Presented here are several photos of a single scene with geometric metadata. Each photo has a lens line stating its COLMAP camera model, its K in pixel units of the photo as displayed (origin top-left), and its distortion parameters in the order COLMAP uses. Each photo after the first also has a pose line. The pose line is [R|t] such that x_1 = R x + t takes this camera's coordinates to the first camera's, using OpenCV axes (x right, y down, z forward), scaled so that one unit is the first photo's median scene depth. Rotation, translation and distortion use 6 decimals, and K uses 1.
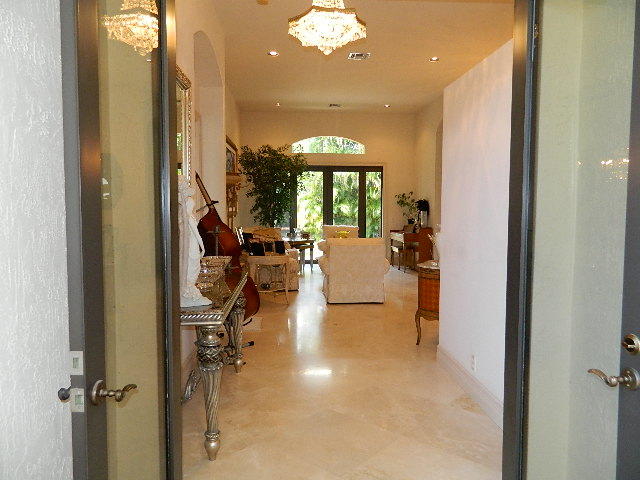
lens RADIAL K [[479.7, 0, 320.2], [0, 479.7, 236.1], [0, 0, 1]] dist [-0.005766, -0.002491]
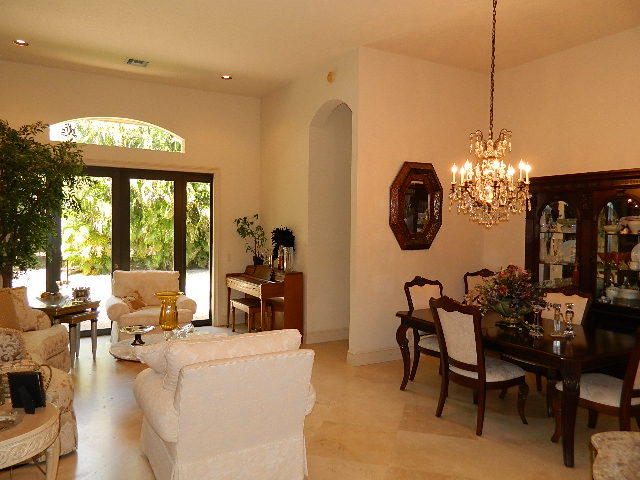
lens RADIAL K [[479.7, 0, 320.2], [0, 479.7, 236.1], [0, 0, 1]] dist [-0.005766, -0.002491]
pose [[0.891295, -0.004241, 0.453404, -0.033010], [0.017918, 0.999505, -0.025873, -0.045250], [-0.453069, 0.031184, 0.890930, 0.379807]]
